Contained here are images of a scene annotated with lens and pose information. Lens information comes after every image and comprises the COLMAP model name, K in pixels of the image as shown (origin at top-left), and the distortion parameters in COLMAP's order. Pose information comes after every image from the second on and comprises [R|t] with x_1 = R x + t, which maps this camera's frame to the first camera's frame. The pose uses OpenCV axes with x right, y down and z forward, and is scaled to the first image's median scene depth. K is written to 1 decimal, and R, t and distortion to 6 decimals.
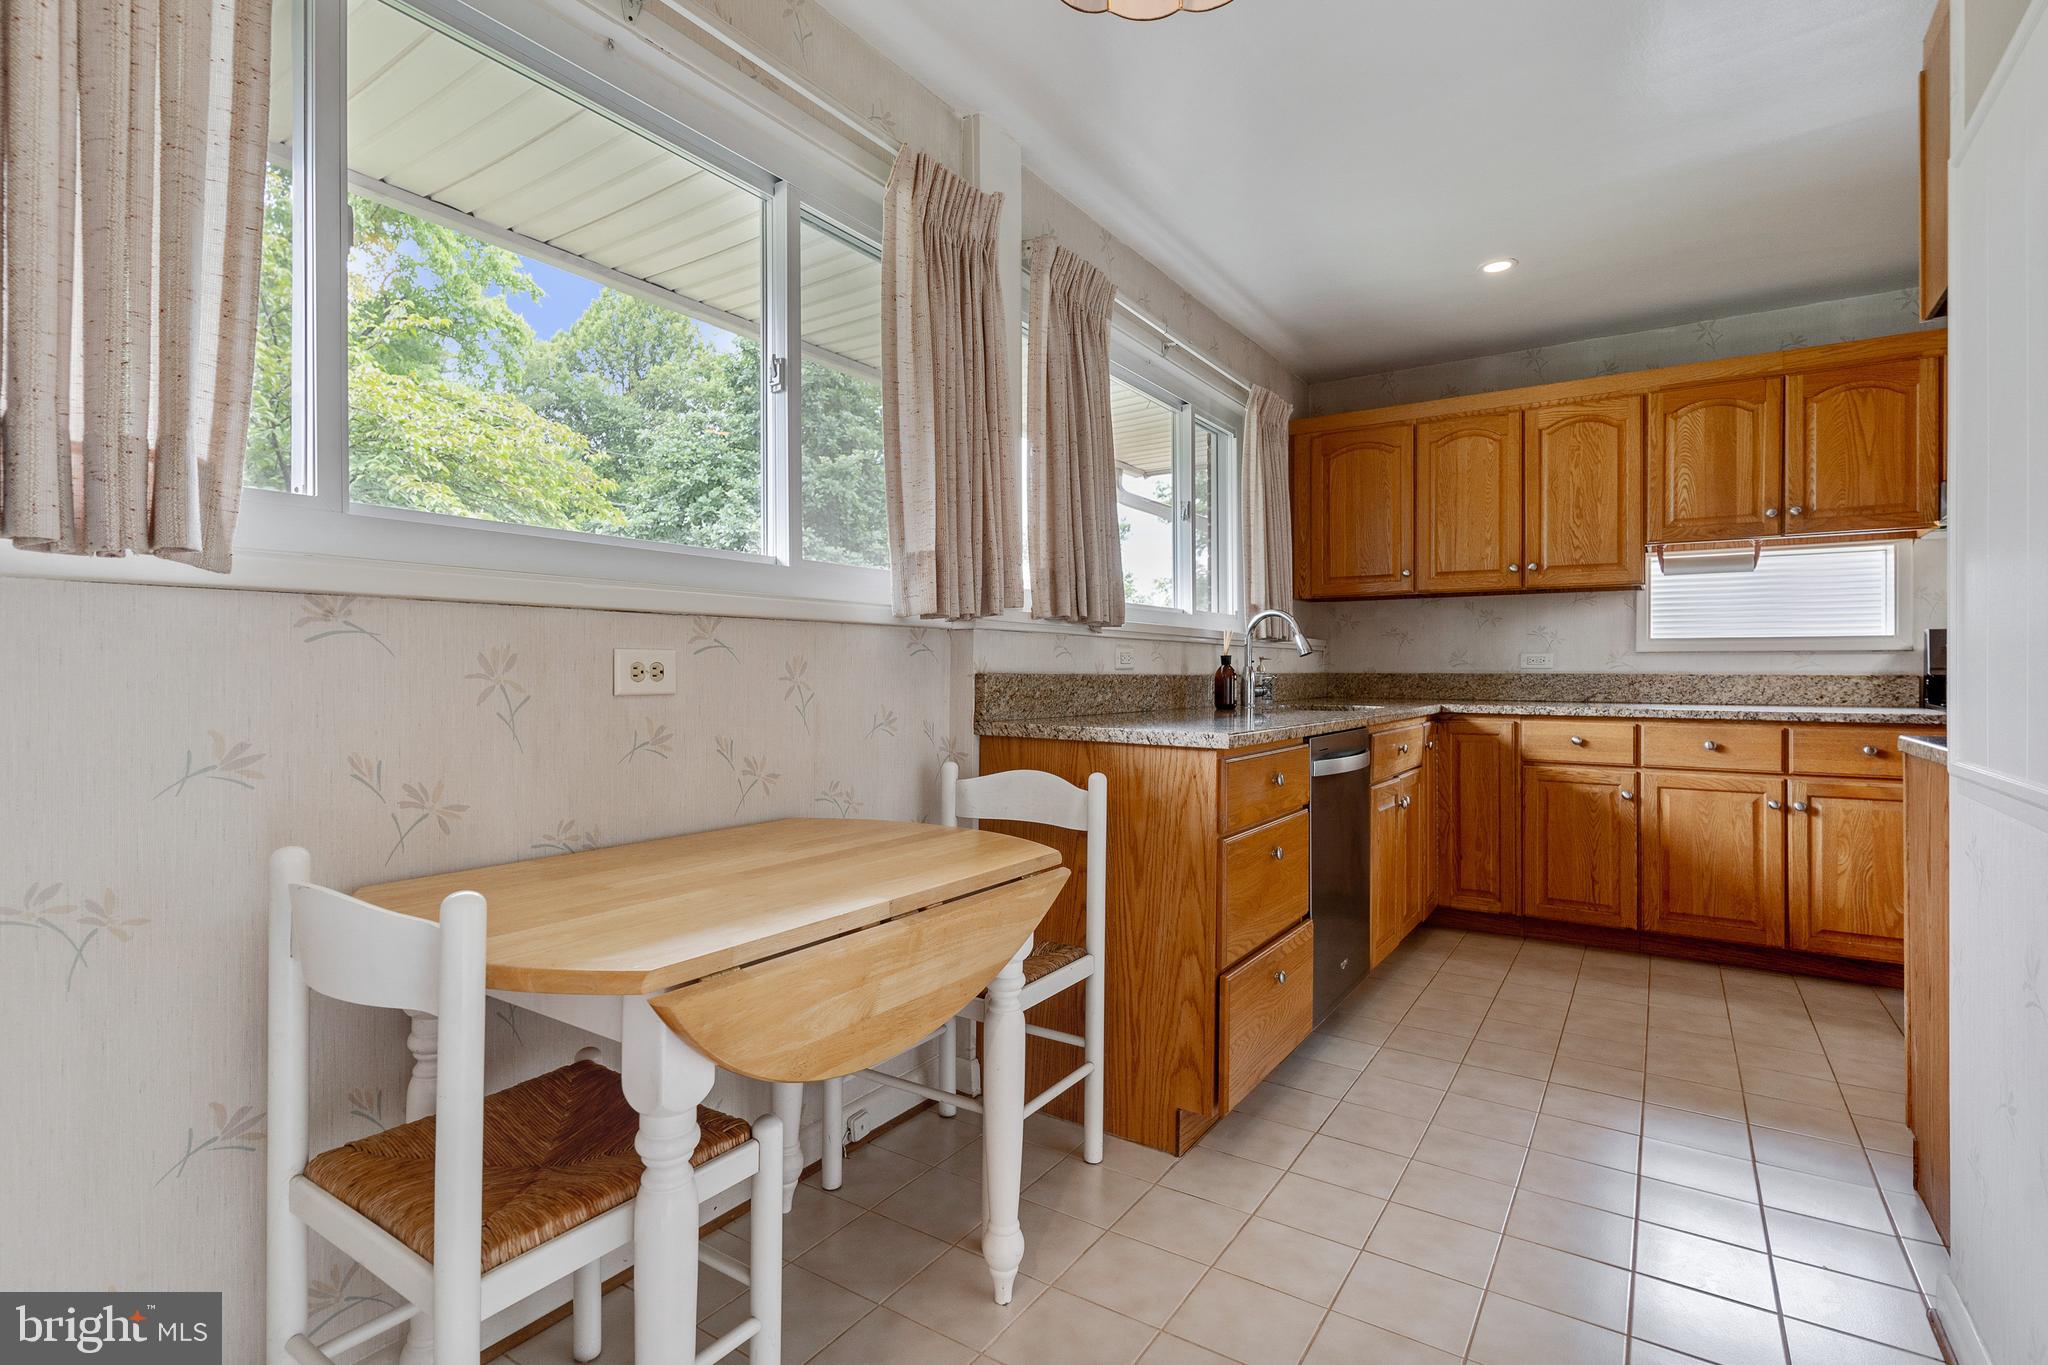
lens RADIAL K [[974.4, 0, 1008.8], [0, 974.4, 667.5], [0, 0, 1]] dist [0.004338, -0.000448]
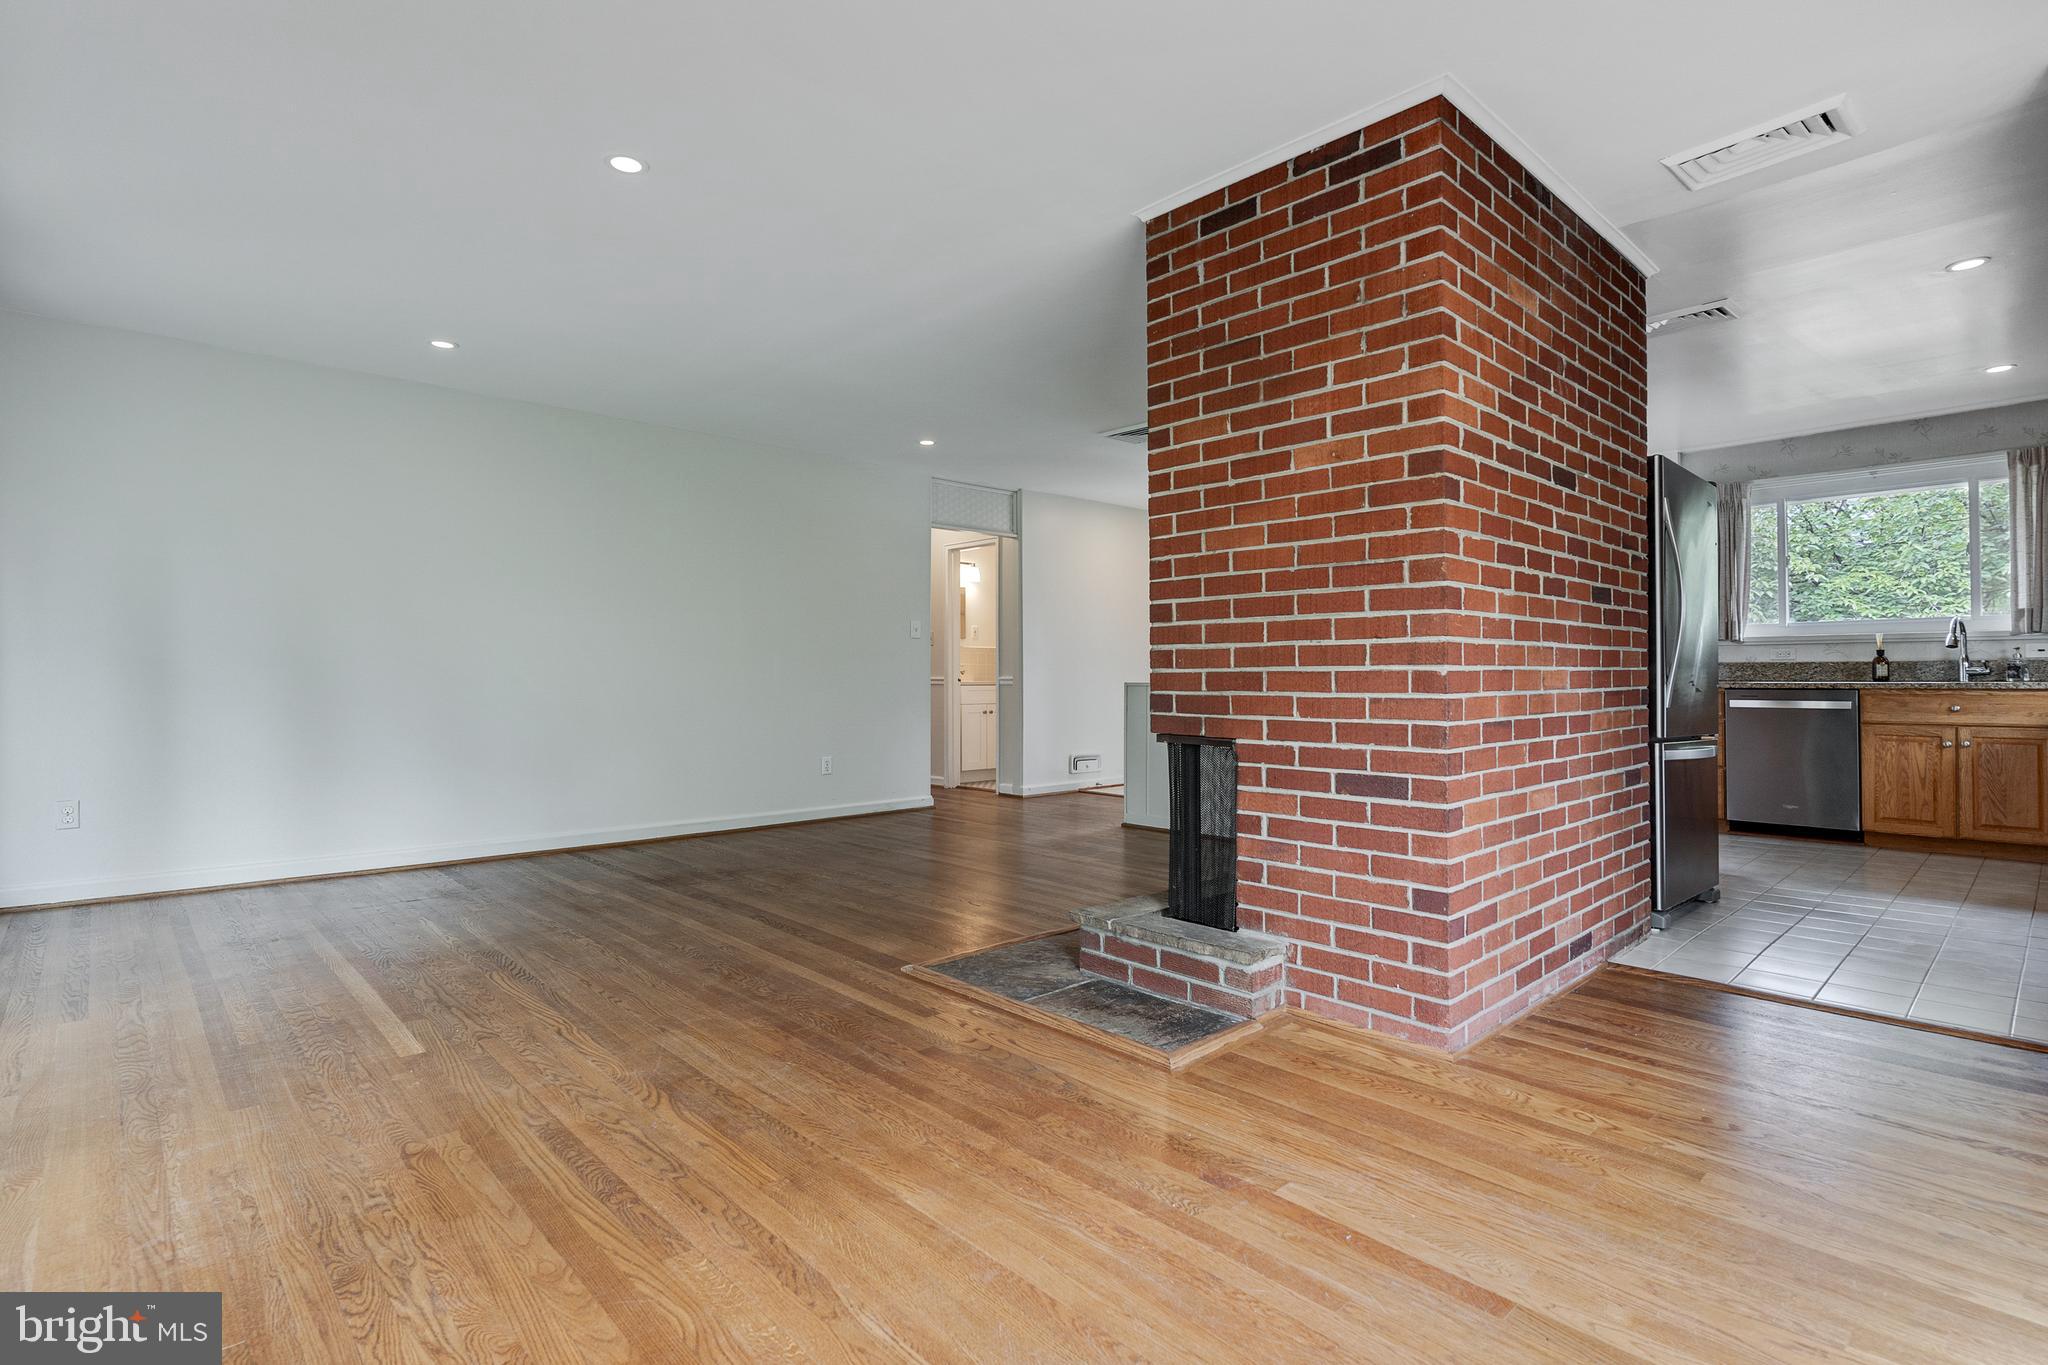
lens RADIAL K [[1000.6, 0, 989.3], [0, 1000.6, 660.6], [0, 0, 1]] dist [-0.000487, -0.001101]
pose [[-0.236015, -0.016636, -0.971607, 2.060841], [0.005813, 0.999811, -0.018531, 0.027410], [0.971732, -0.010022, -0.235874, -0.078819]]
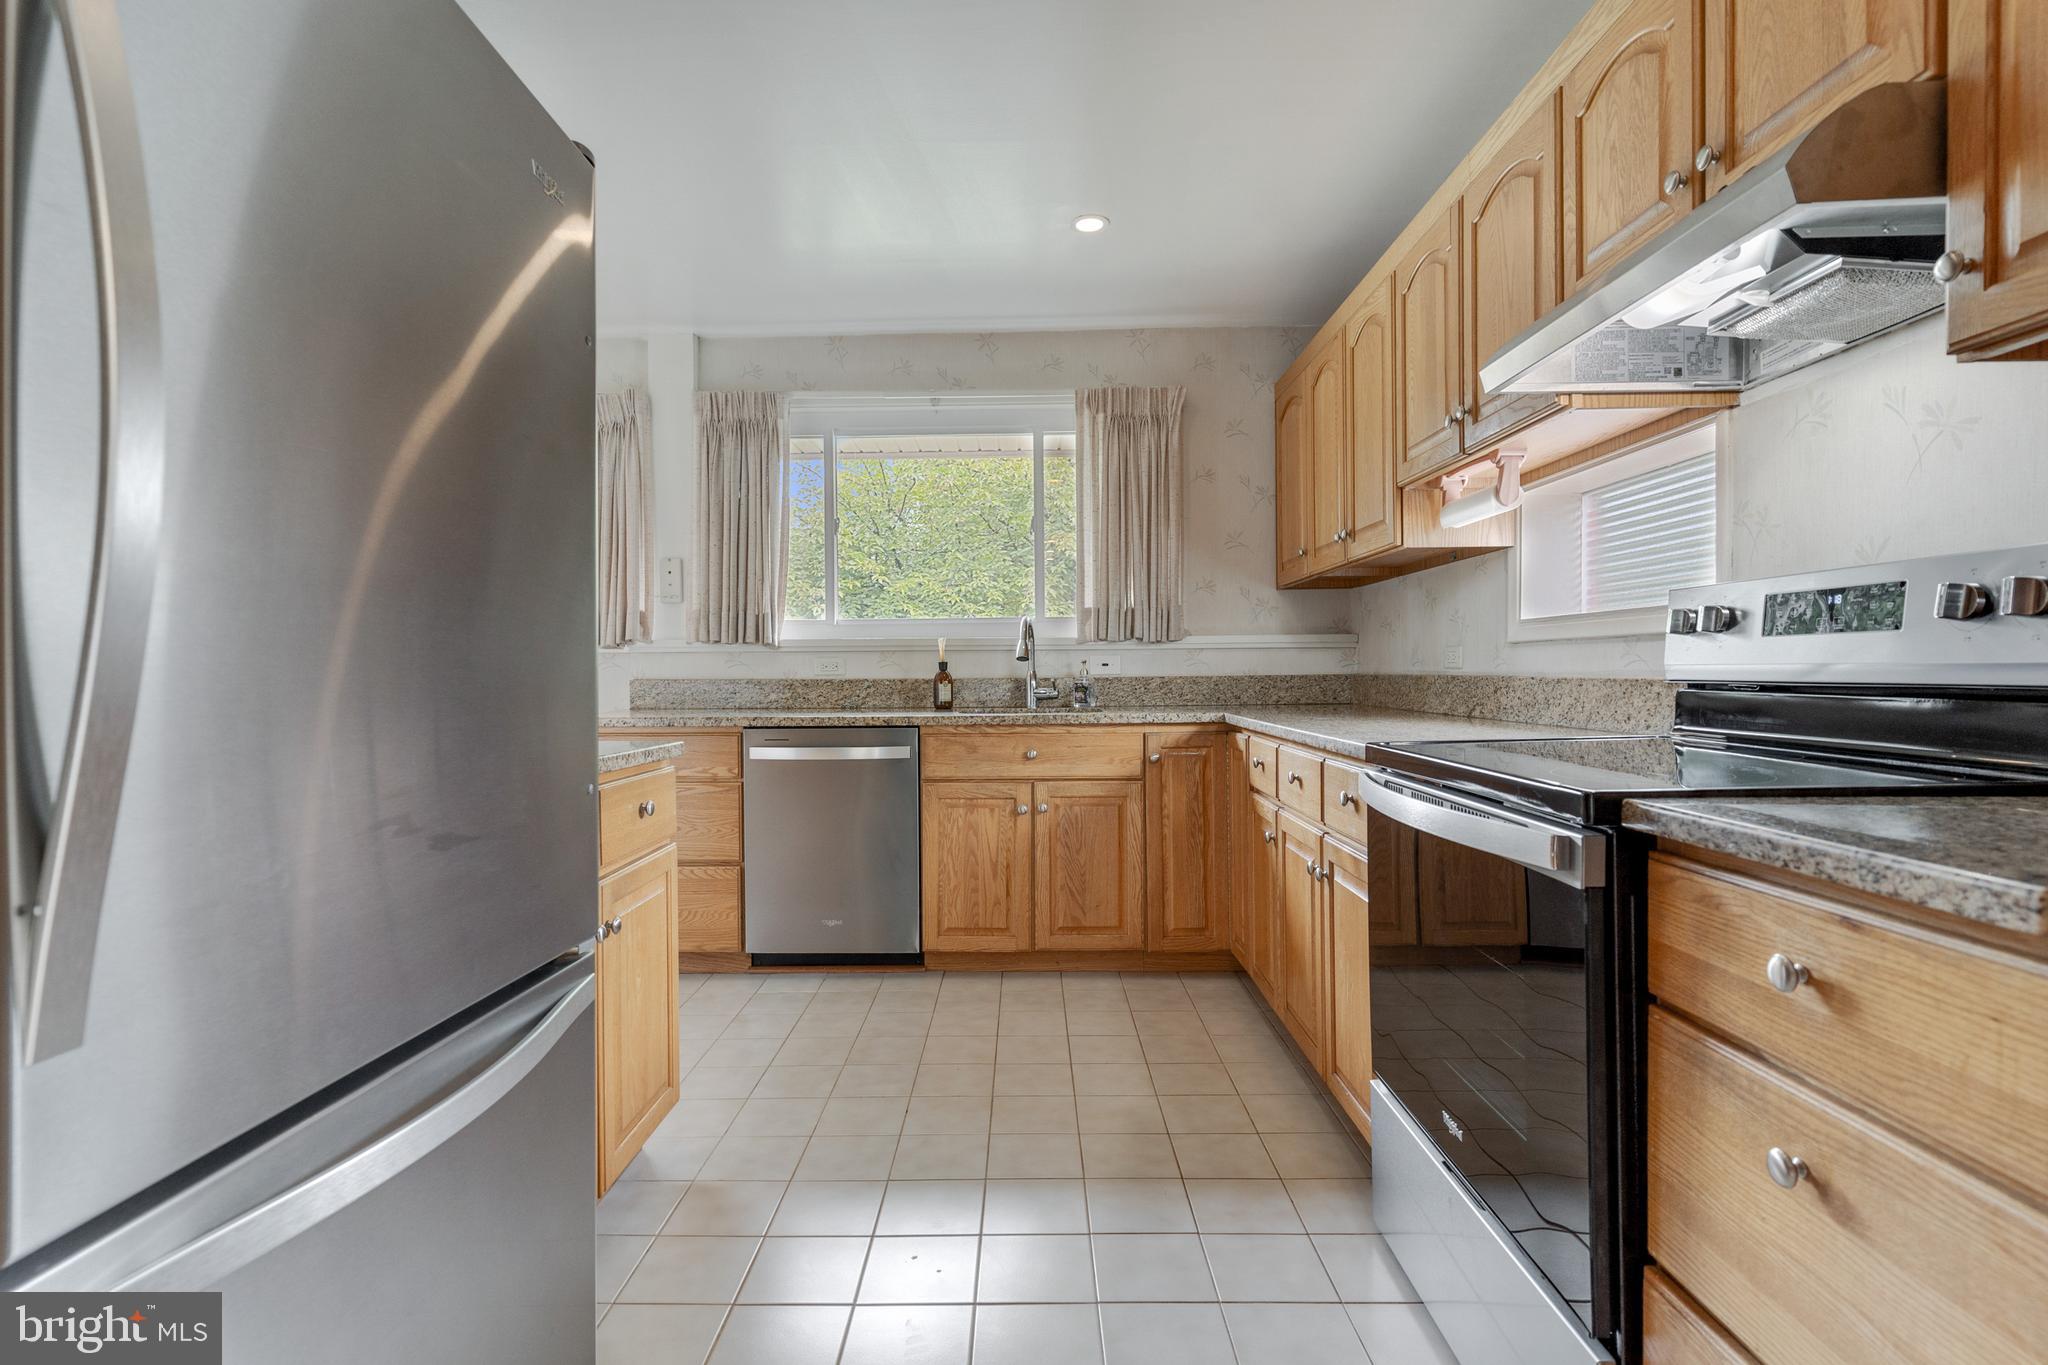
lens RADIAL K [[998.3, 0, 1018.4], [0, 998.3, 681.3], [0, 0, 1]] dist [0.014753, 0.000073]
pose [[0.550962, 0.003361, -0.834524, 1.129611], [0.011194, 0.999872, 0.011417, -0.001246], [0.834455, -0.015632, 0.550854, 0.395988]]
